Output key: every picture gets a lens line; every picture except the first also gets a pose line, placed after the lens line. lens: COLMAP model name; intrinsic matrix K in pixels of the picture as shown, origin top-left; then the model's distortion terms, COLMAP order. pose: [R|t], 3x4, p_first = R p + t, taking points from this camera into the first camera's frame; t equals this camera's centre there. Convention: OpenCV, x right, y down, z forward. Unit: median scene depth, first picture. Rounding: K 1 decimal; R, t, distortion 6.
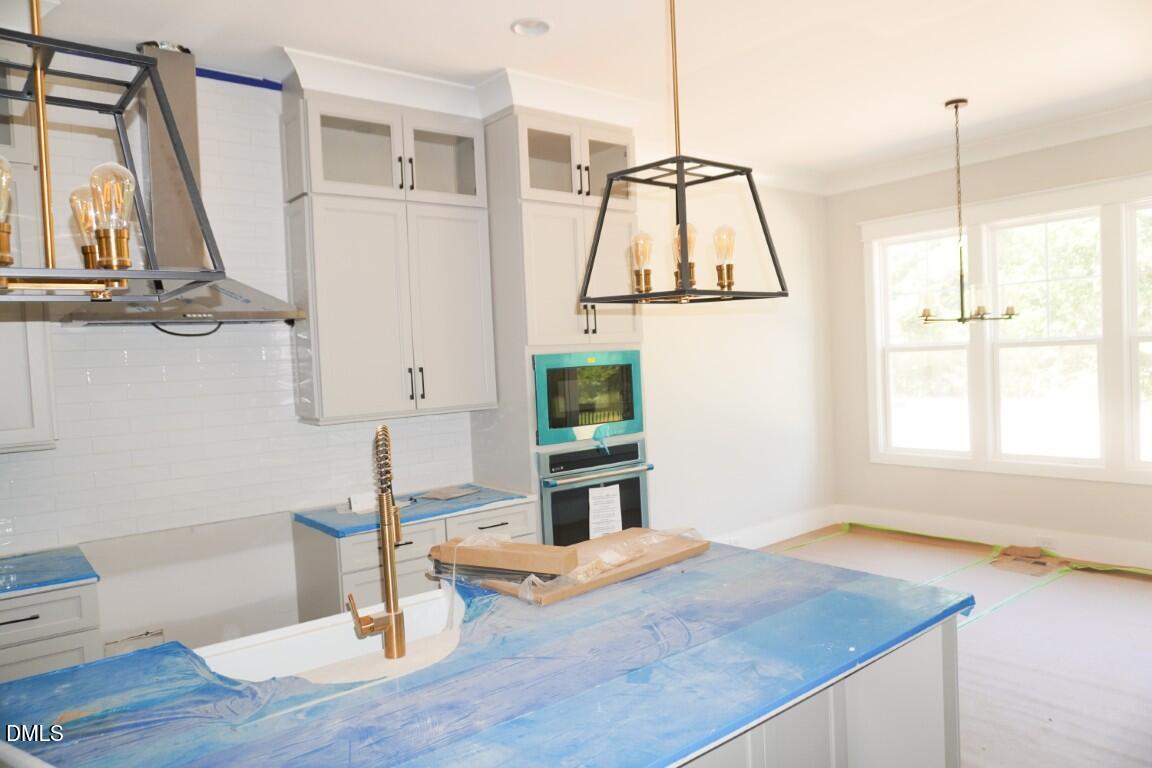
lens RADIAL K [[779.1, 0, 572.1], [0, 779.1, 375.8], [0, 0, 1]] dist [-0.063963, 0.000678]
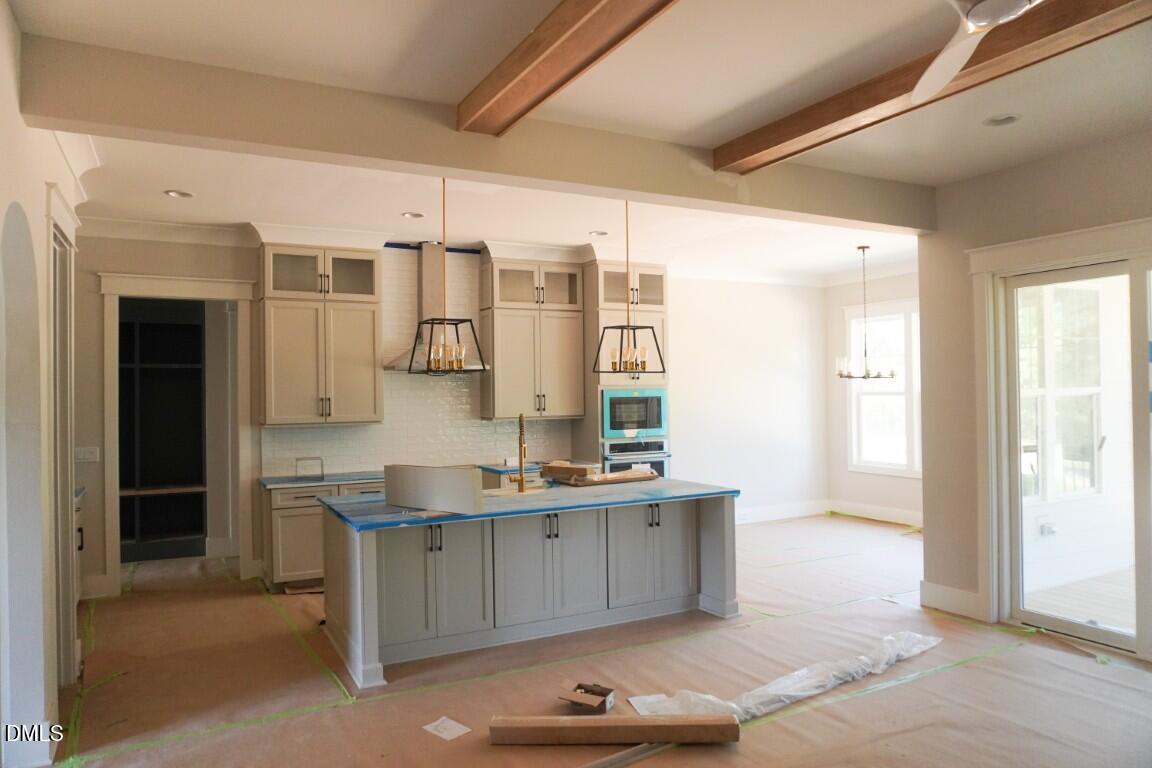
lens RADIAL K [[778.6, 0, 576.0], [0, 778.6, 384.0], [0, 0, 1]] dist [-0.001812, 0.001127]
pose [[0.982668, 0.032836, -0.182442, 0.228542], [-0.038554, 0.998868, -0.027878, 0.012933], [0.181320, 0.034429, 0.982821, -0.864046]]
